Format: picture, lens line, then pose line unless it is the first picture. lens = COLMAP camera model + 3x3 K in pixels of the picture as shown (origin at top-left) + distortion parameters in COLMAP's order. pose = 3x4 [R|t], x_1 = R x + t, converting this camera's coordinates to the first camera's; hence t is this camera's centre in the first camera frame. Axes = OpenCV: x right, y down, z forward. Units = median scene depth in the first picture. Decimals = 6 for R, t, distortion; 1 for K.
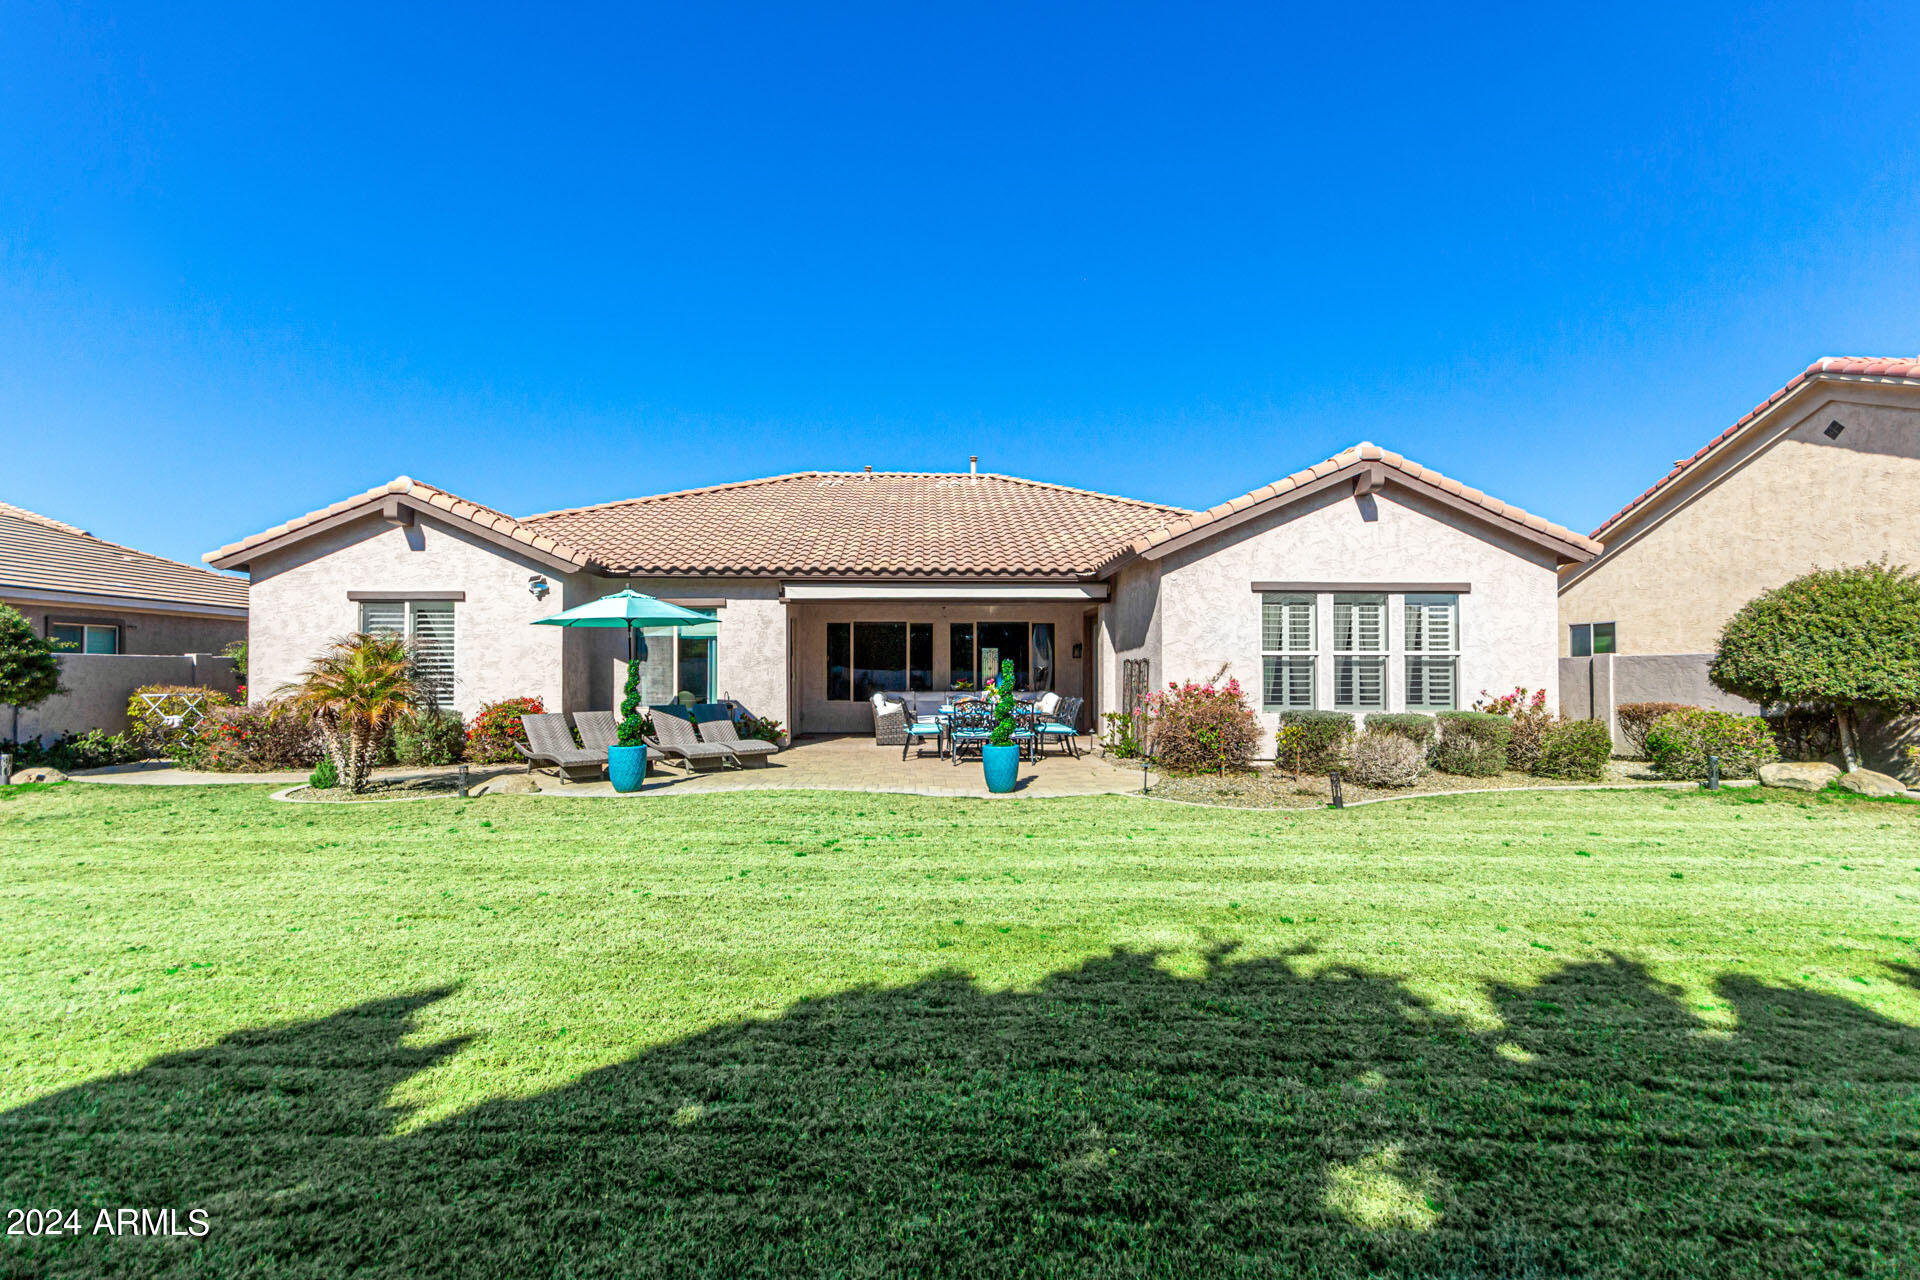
lens RADIAL K [[871.8, 0, 963.3], [0, 871.8, 654.6], [0, 0, 1]] dist [0.000182, -0.000891]
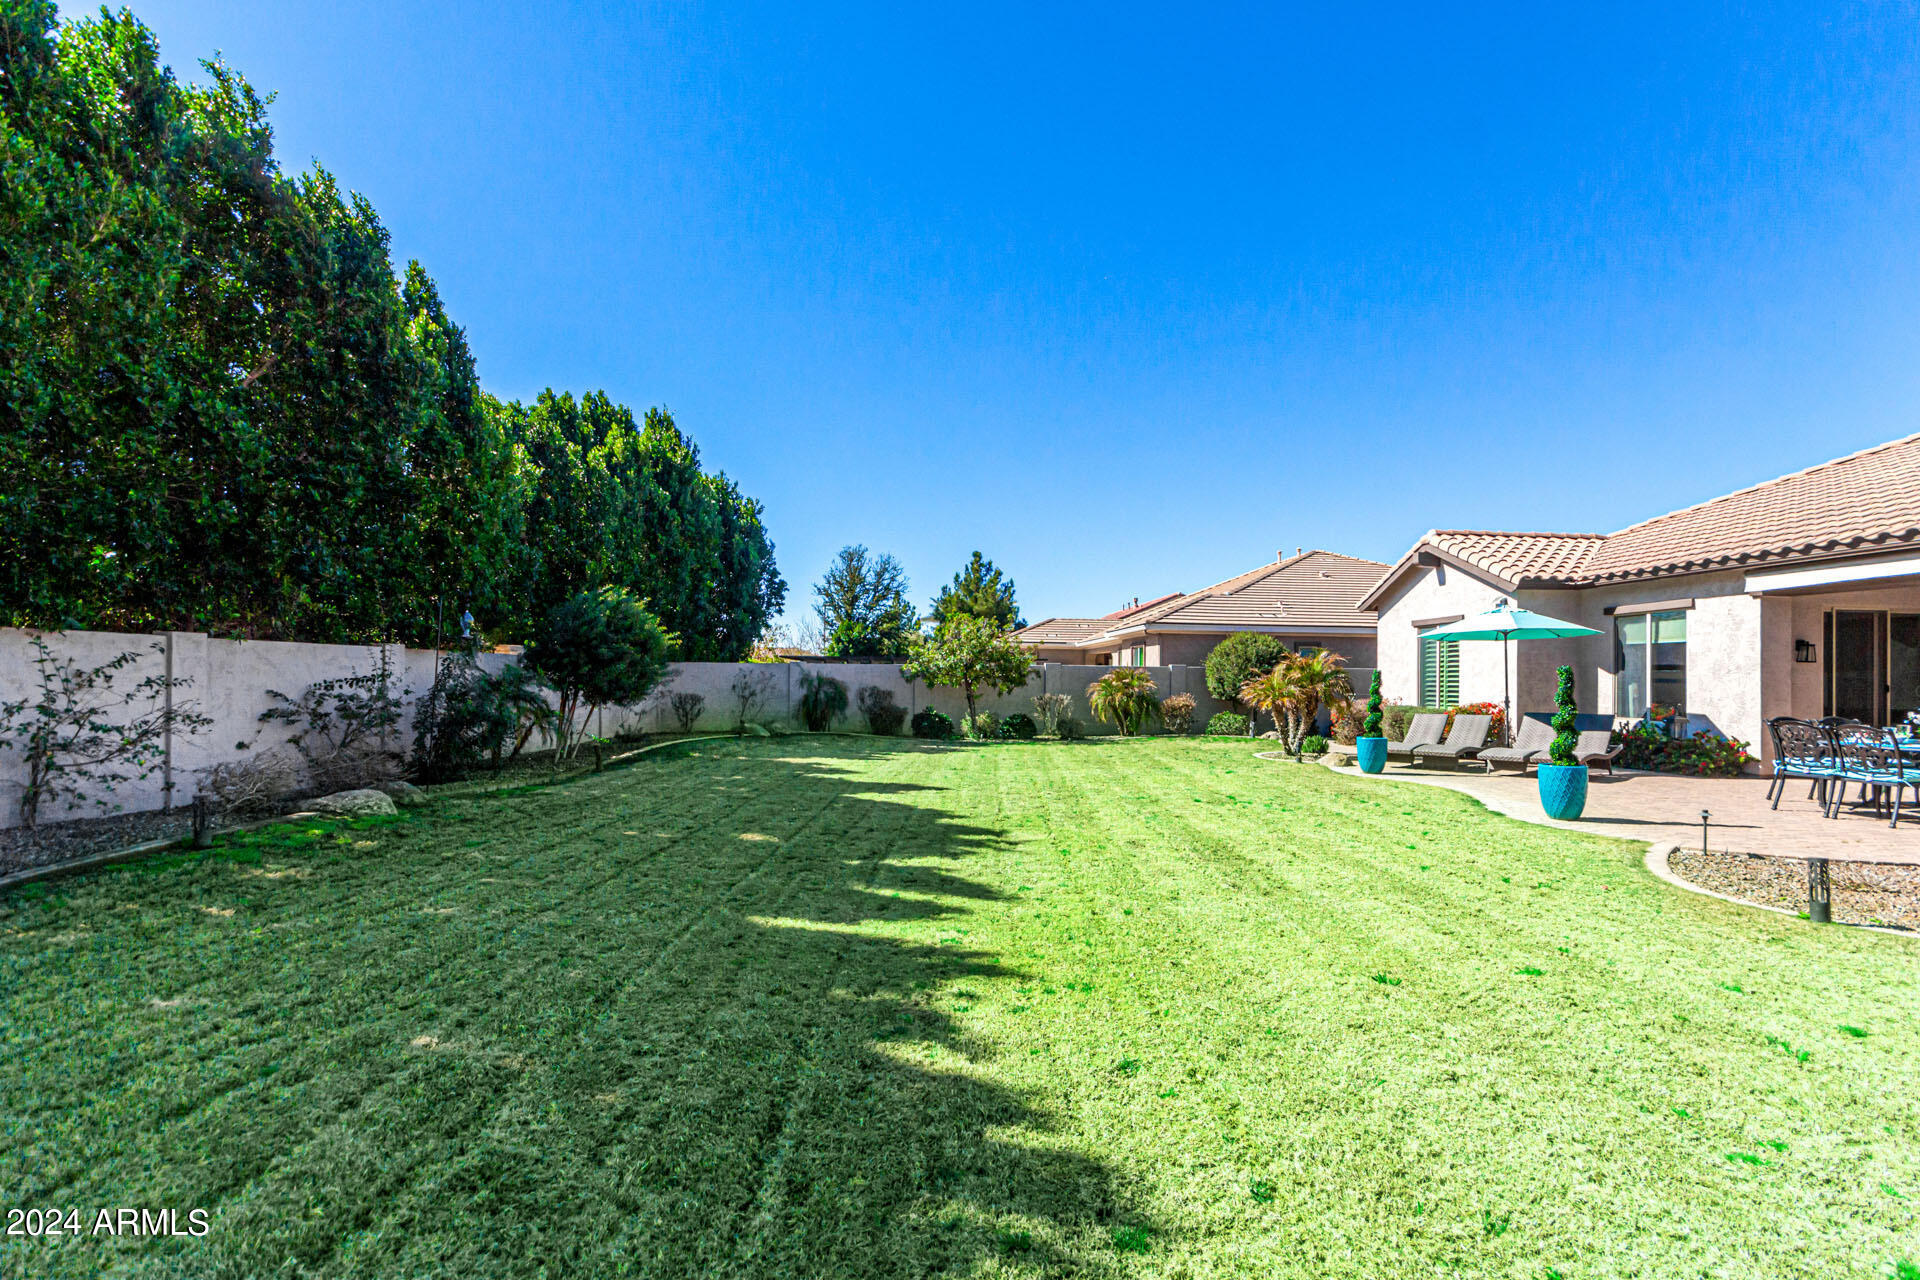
lens RADIAL K [[833.3, 0, 959.6], [0, 833.3, 675.0], [0, 0, 1]] dist [0.000347, -0.000068]
pose [[0.002922, 0.002090, -0.999994, 0.563394], [0.013086, 0.999912, 0.002128, 0.001536], [0.999910, -0.013092, 0.002895, 0.259906]]
